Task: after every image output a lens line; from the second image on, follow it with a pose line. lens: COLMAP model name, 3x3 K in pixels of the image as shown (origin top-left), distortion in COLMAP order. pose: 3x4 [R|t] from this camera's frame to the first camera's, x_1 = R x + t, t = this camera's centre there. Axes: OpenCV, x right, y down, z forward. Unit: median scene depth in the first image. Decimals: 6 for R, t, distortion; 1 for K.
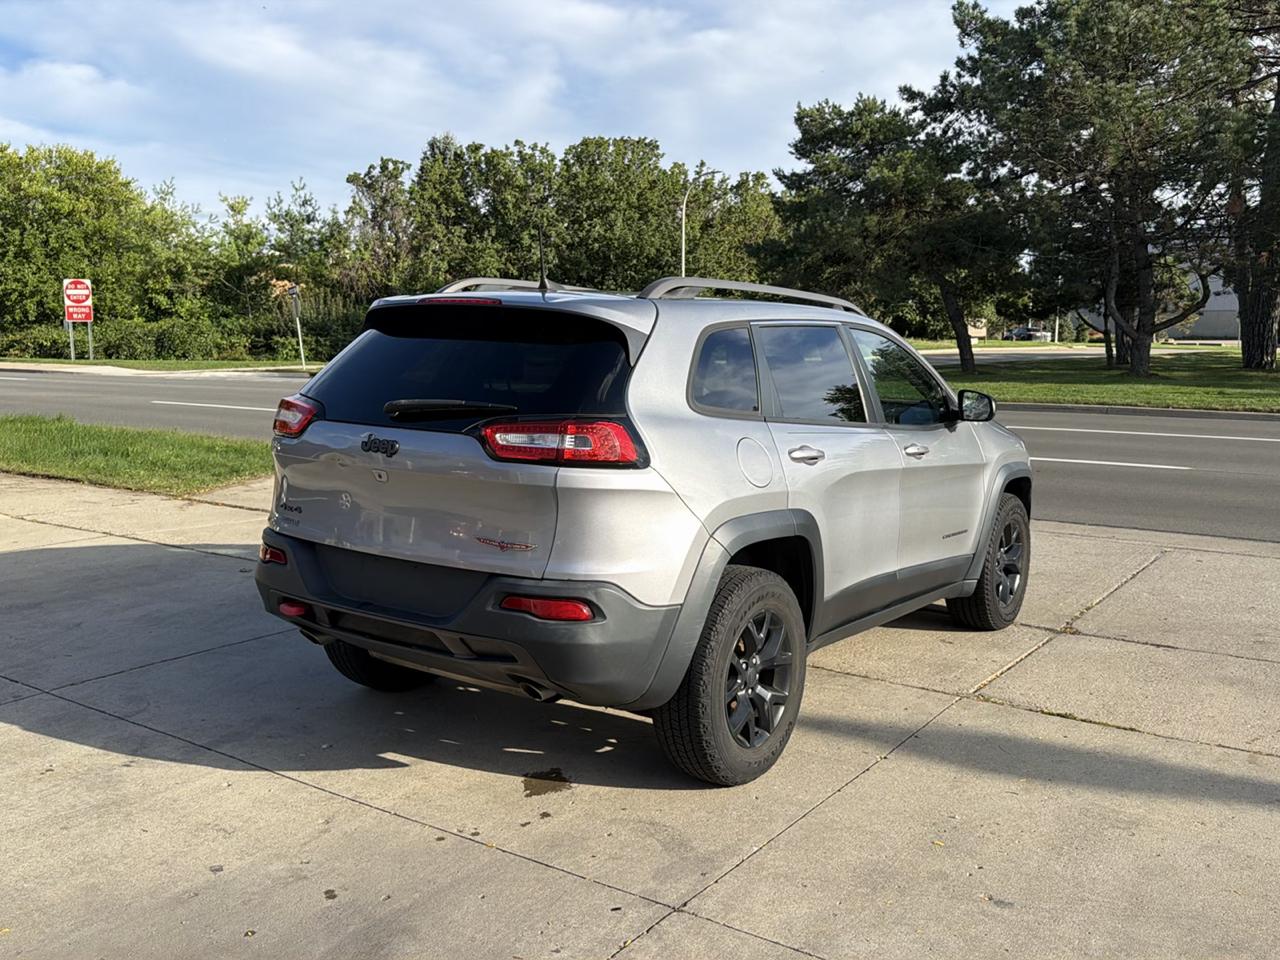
lens RADIAL K [[1149.8, 0, 640.0], [0, 1149.8, 480.0], [0, 0, 1]] dist [0.138224, -0.268890]
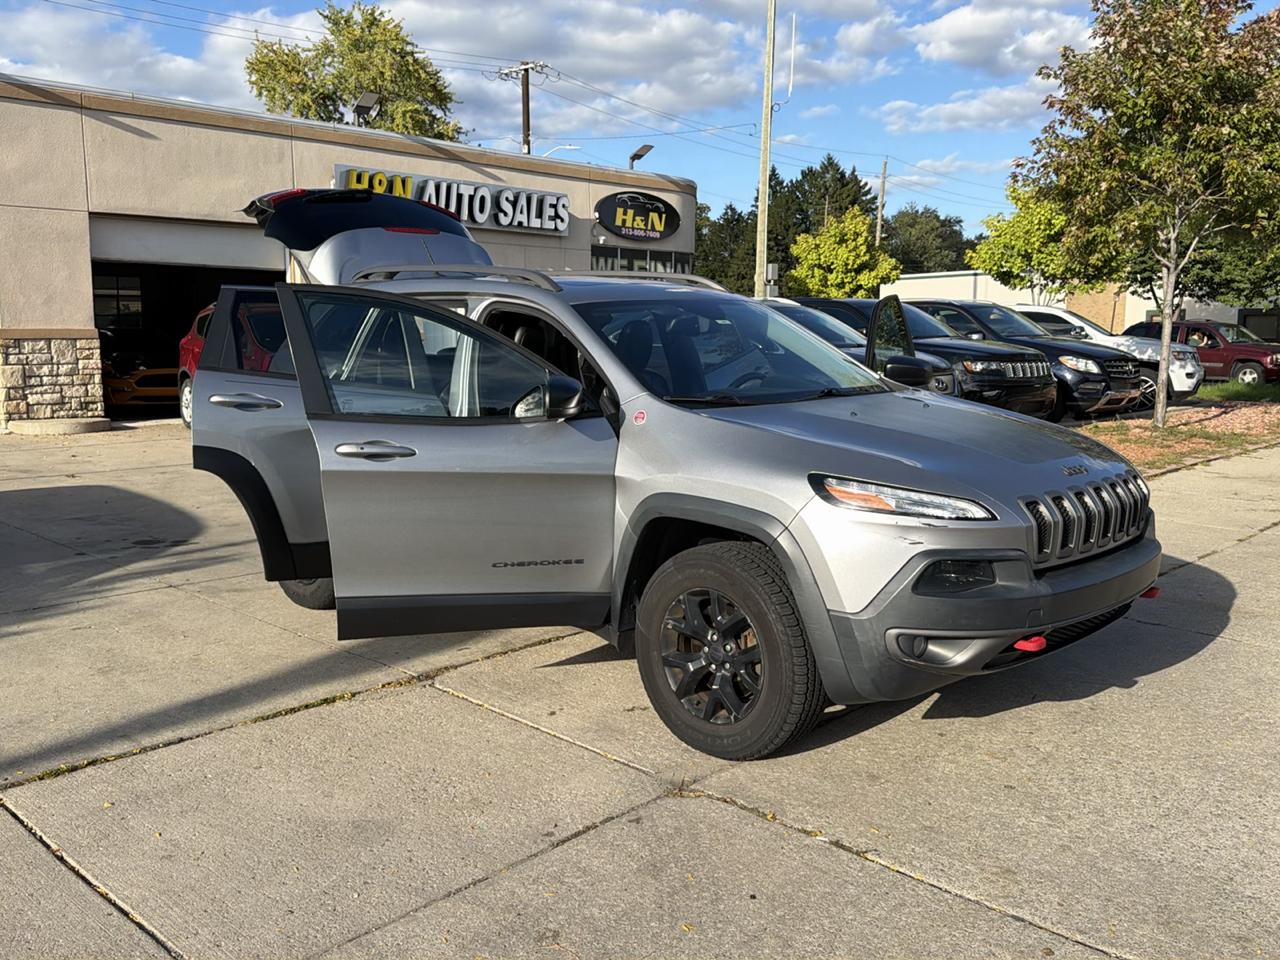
lens RADIAL K [[1149.8, 0, 640.0], [0, 1149.8, 480.0], [0, 0, 1]] dist [0.138224, -0.268890]
pose [[-0.166218, 0.122736, -0.978421, 0.218600], [-0.129029, 0.980986, 0.144978, -0.025481], [0.977611, 0.150342, -0.147221, 0.241495]]
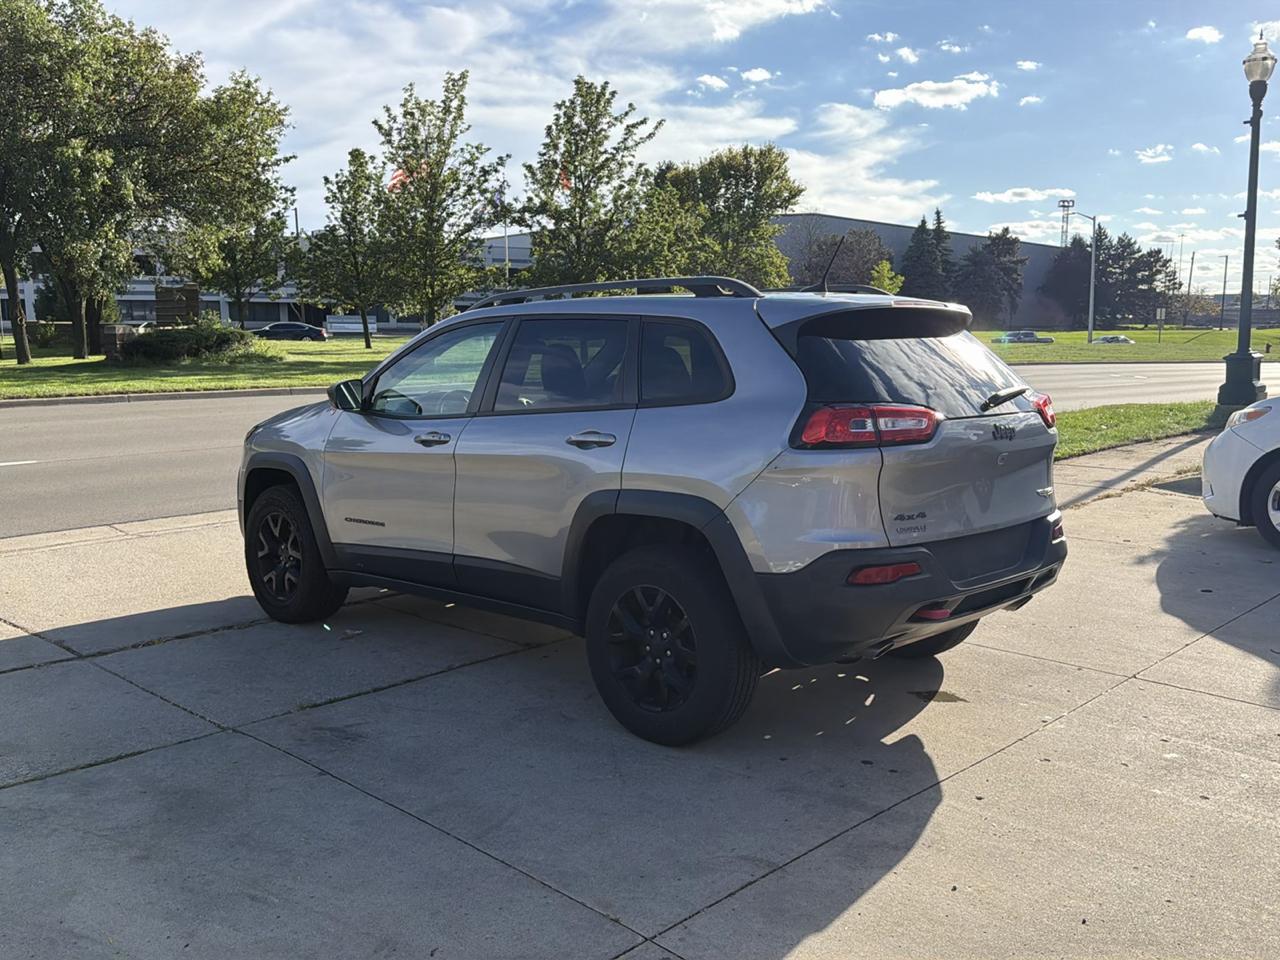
lens RADIAL K [[1152.3, 0, 644.2], [0, 1152.3, 484.7], [0, 0, 1]] dist [0.093310, -0.156813]
pose [[0.165525, -0.147770, 0.975072, -0.192772], [0.129850, 0.983369, 0.126985, -0.023305], [-0.977620, 0.105594, 0.181960, 0.156649]]
